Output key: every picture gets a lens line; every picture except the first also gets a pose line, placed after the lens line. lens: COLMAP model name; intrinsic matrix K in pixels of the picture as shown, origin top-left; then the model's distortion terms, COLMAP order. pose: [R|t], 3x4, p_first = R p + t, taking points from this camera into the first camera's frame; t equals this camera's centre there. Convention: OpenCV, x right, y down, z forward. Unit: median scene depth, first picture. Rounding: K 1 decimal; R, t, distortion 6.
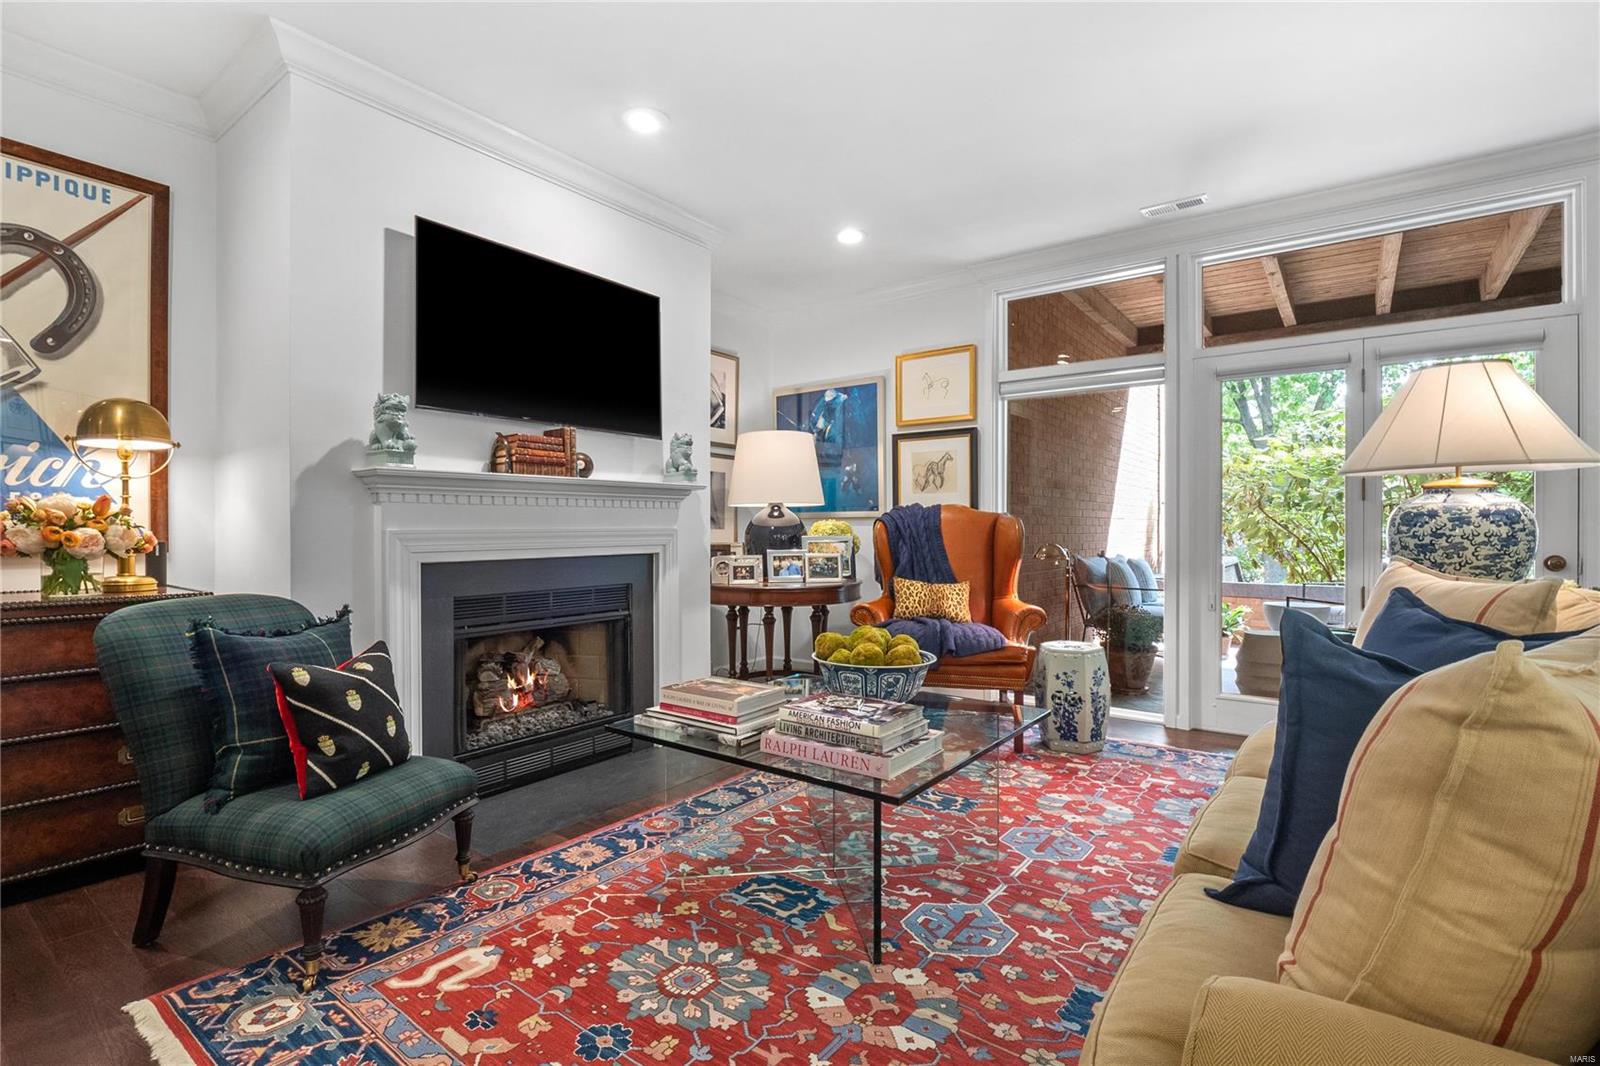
lens RADIAL K [[749.9, 0, 783.6], [0, 749.9, 521.1], [0, 0, 1]] dist [-0.015542, -0.000210]
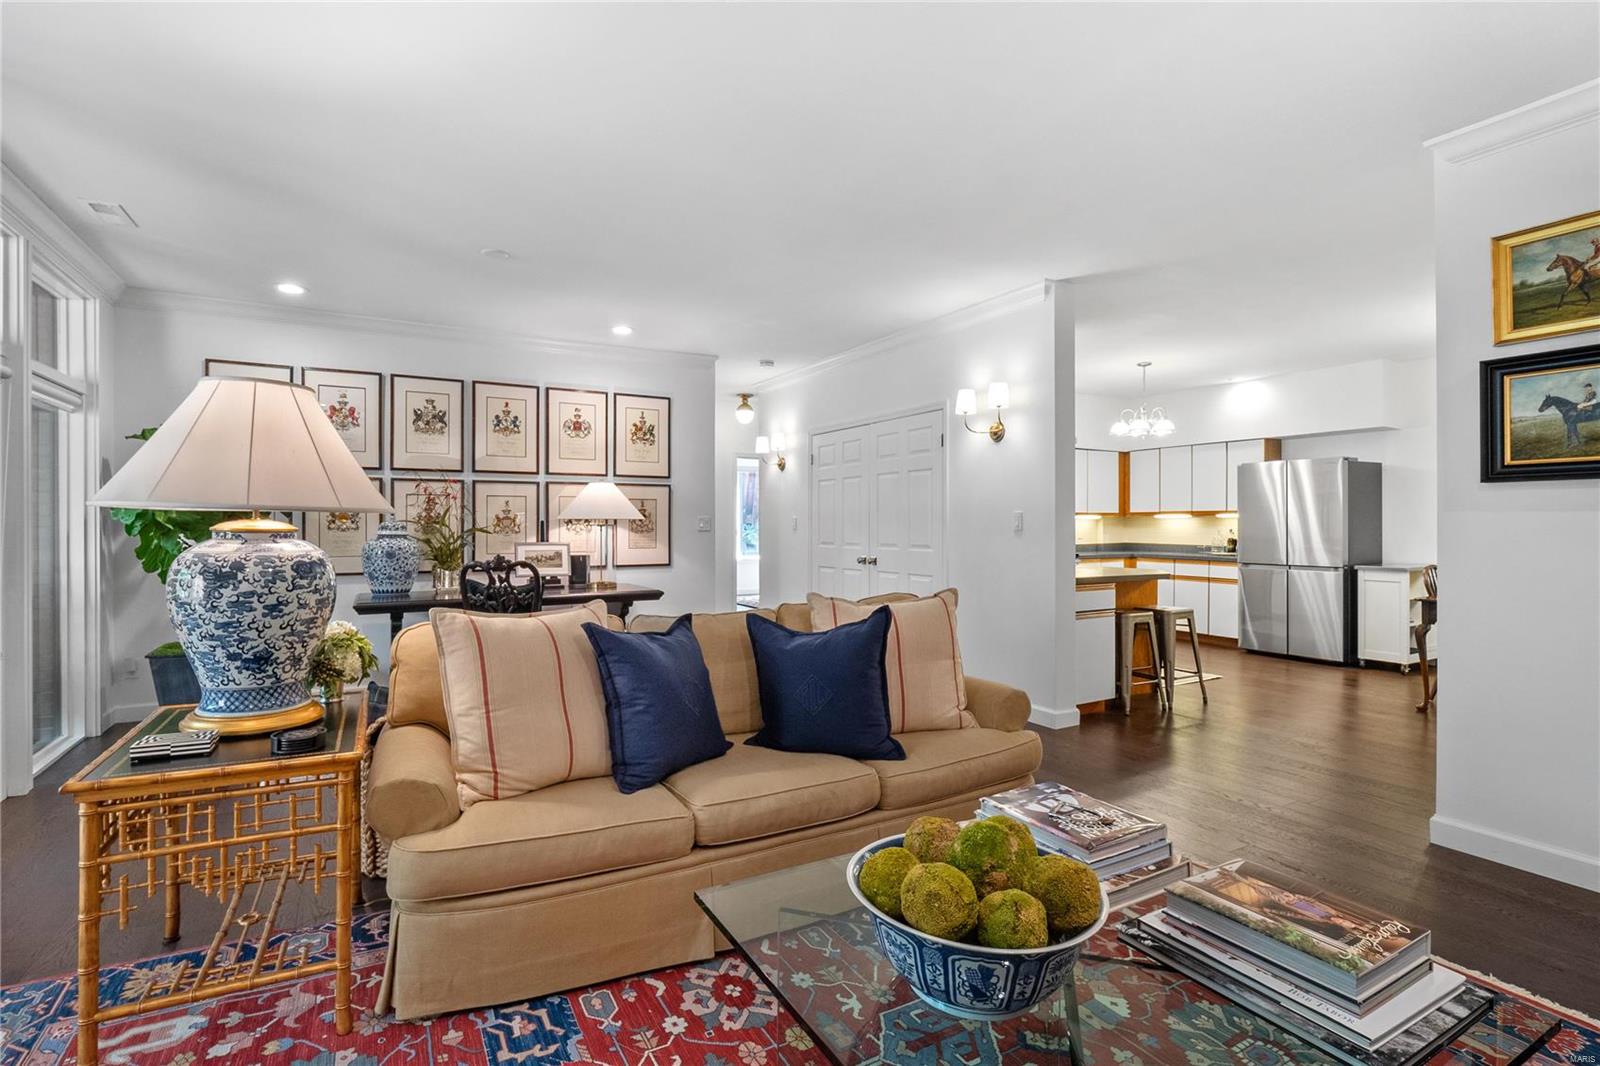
lens RADIAL K [[748.3, 0, 793.2], [0, 748.3, 528.7], [0, 0, 1]] dist [-0.000834, -0.000623]
pose [[-0.915332, -0.002442, 0.402693, 0.035110], [-0.003797, 0.999989, -0.002568, -0.057040], [-0.402683, -0.003879, -0.915331, 1.830534]]
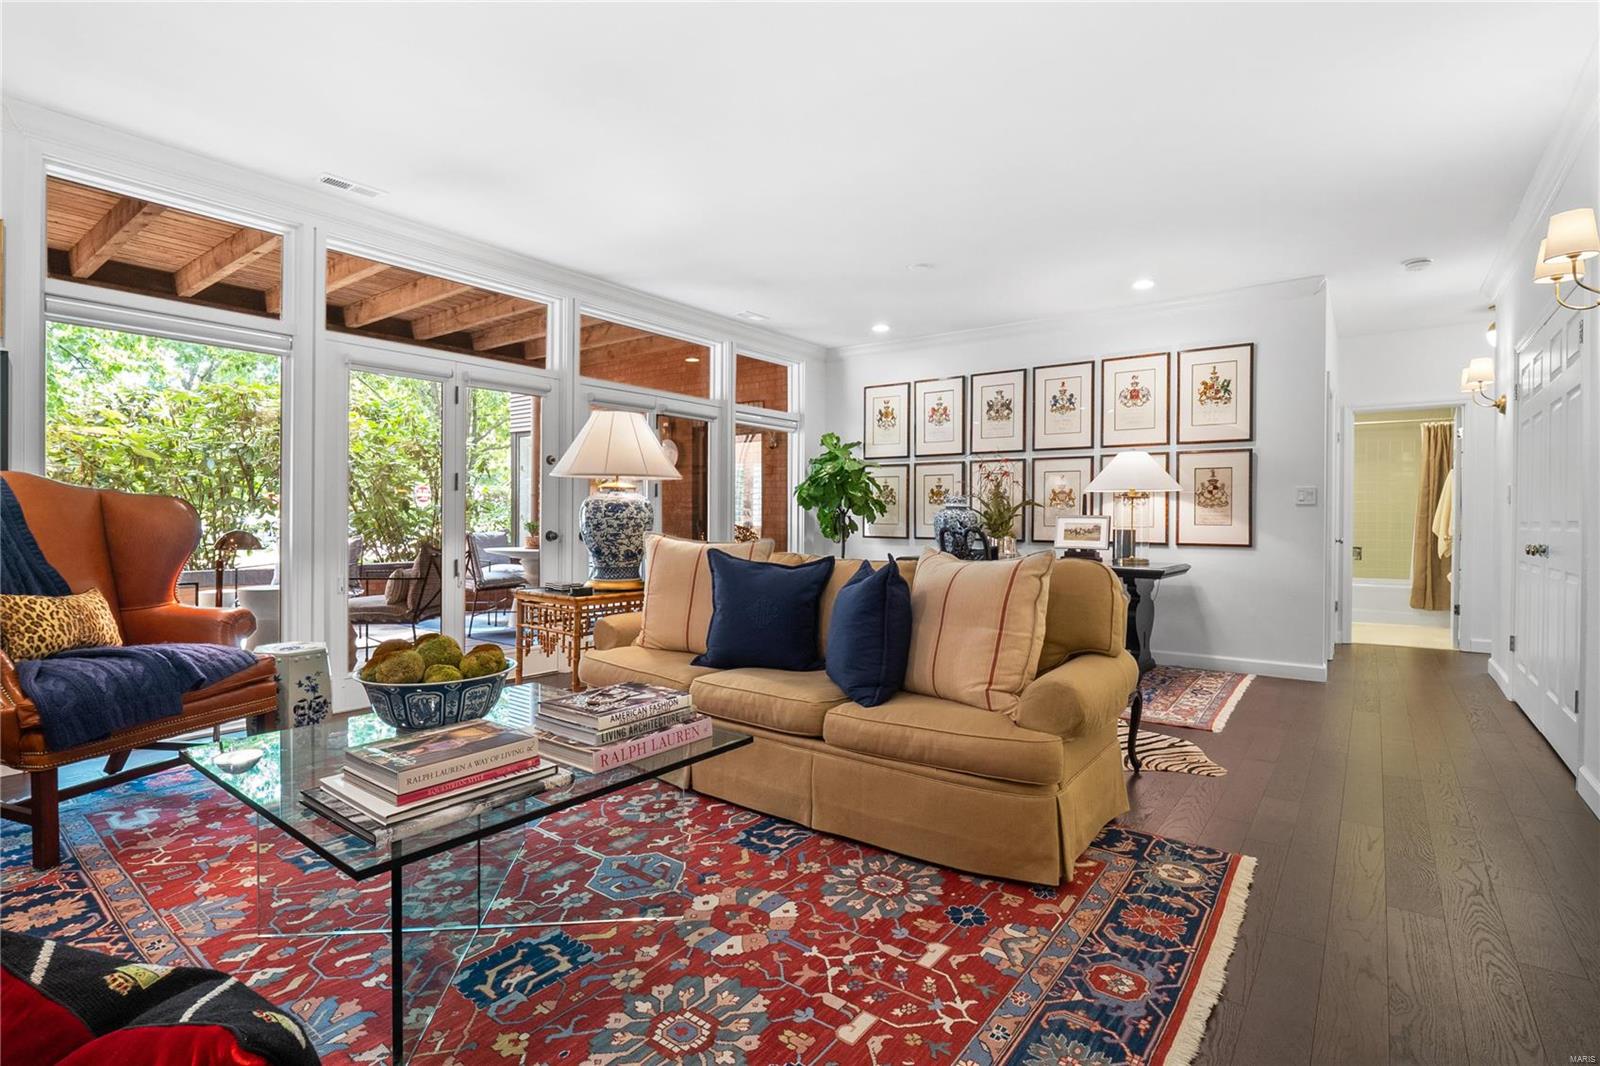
lens RADIAL K [[766.9, 0, 786.7], [0, 766.9, 522.8], [0, 0, 1]] dist [-0.003092, -0.000034]
pose [[0.011182, -0.009524, 0.999892, -0.871425], [-0.016913, 0.999810, 0.009713, 0.008219], [-0.999794, -0.017020, 0.011018, 0.752609]]
